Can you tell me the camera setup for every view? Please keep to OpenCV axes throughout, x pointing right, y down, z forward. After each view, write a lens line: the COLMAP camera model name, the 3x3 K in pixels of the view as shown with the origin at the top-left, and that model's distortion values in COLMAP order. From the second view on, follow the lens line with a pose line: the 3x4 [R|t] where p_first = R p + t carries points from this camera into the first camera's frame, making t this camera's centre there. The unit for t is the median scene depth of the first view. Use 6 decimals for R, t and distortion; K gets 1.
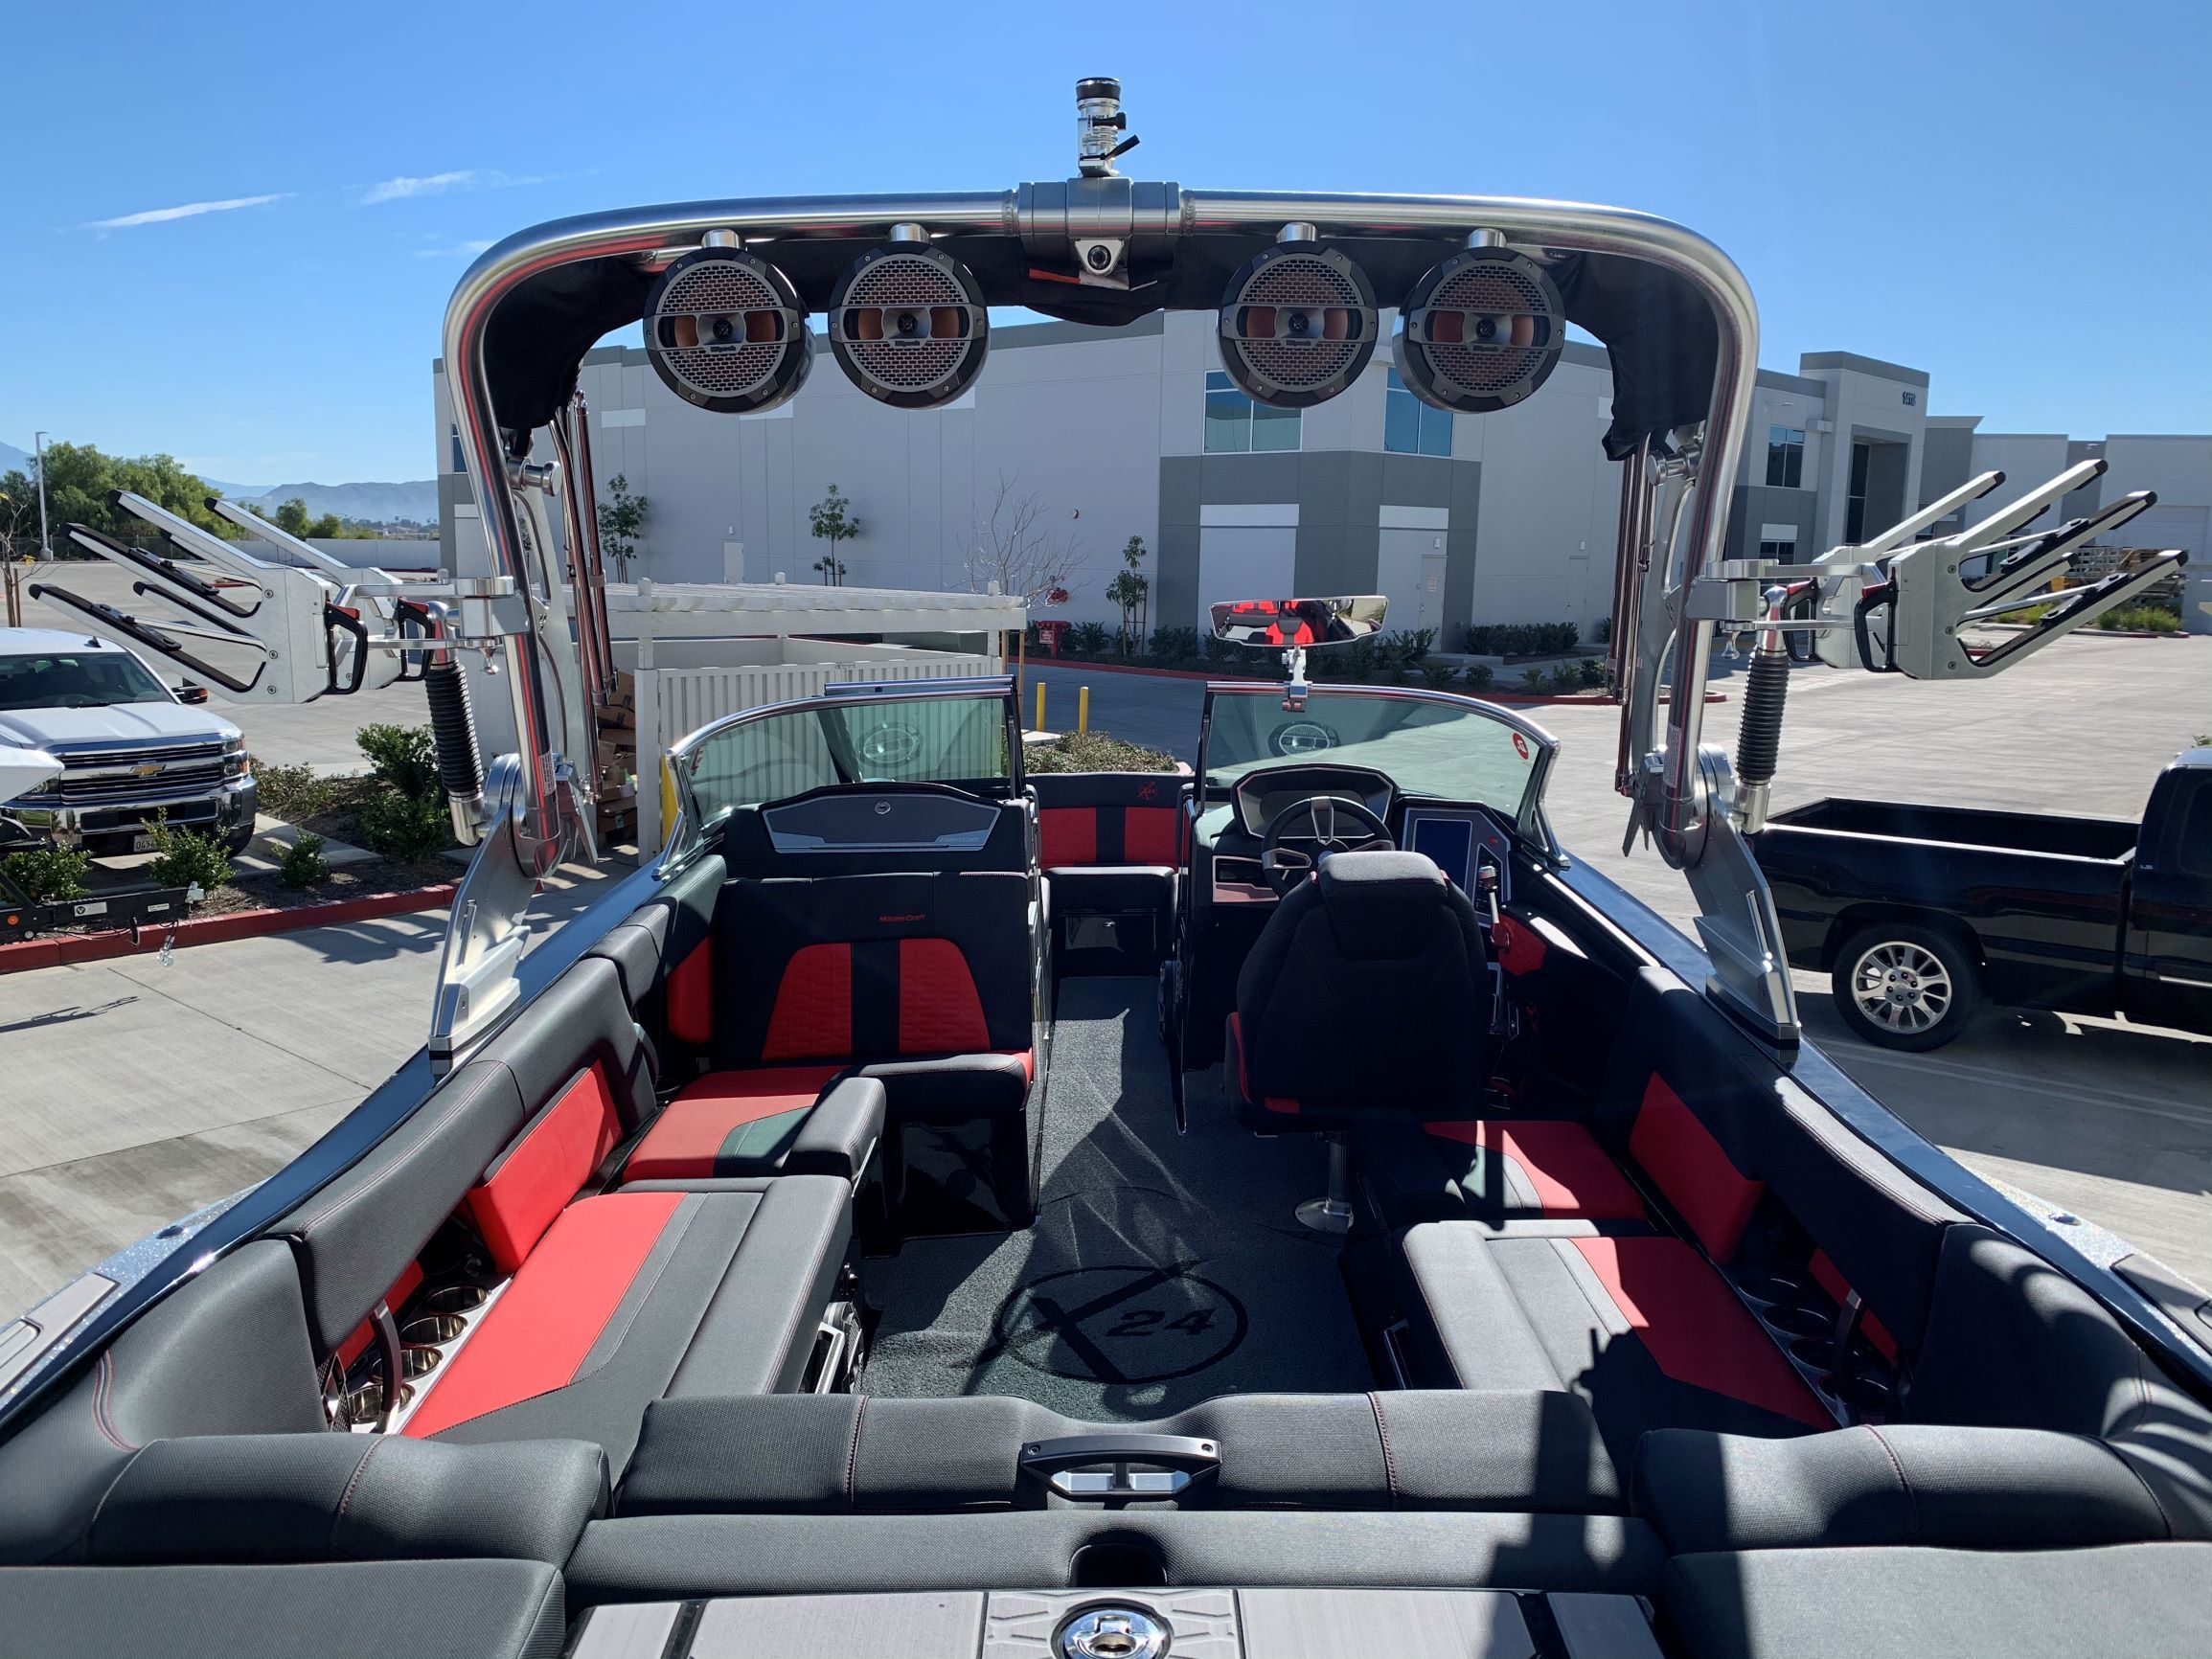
lens RADIAL K [[1688.7, 0, 1106.0], [0, 1688.7, 829.5], [0, 0, 1]] dist [0.008899, -0.003318]
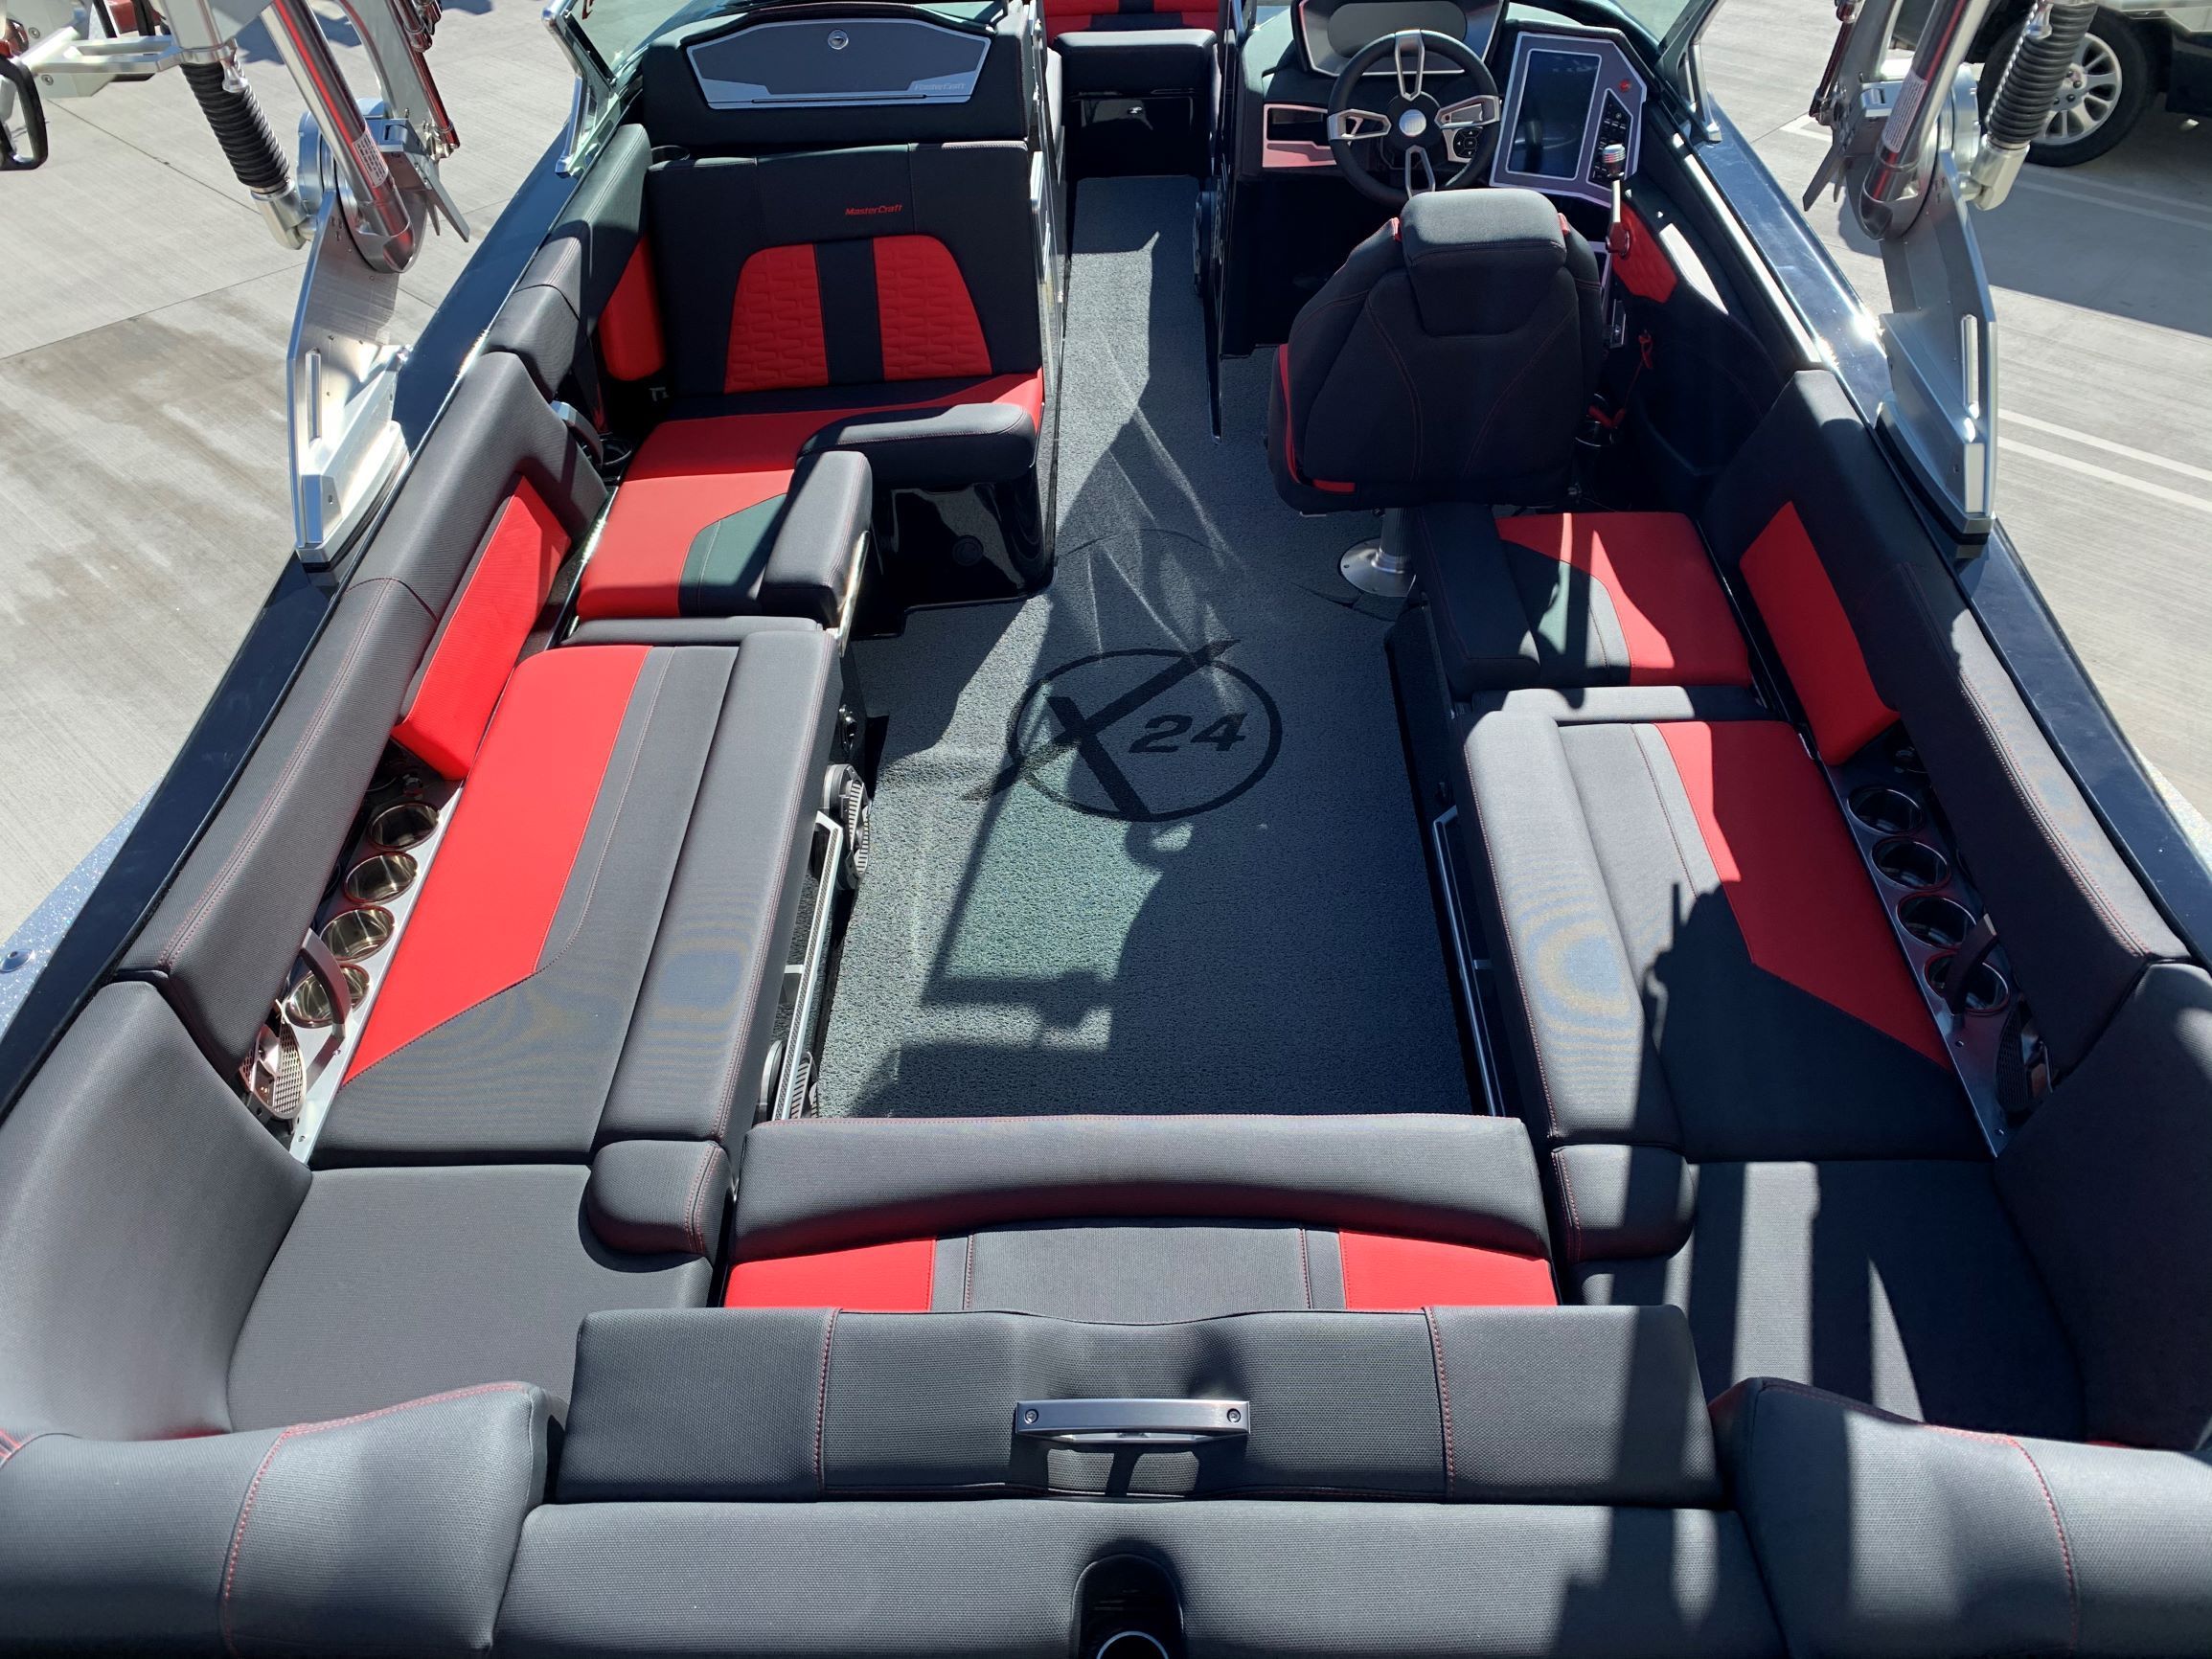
lens RADIAL K [[1688.5, 0, 1097.2], [0, 1688.5, 823.2], [0, 0, 1]] dist [0.010808, -0.009893]
pose [[0.999675, -0.003118, -0.025313, 0.005364], [0.015989, 0.849860, 0.526767, -0.139660], [0.019870, -0.527000, 0.849633, 0.178622]]
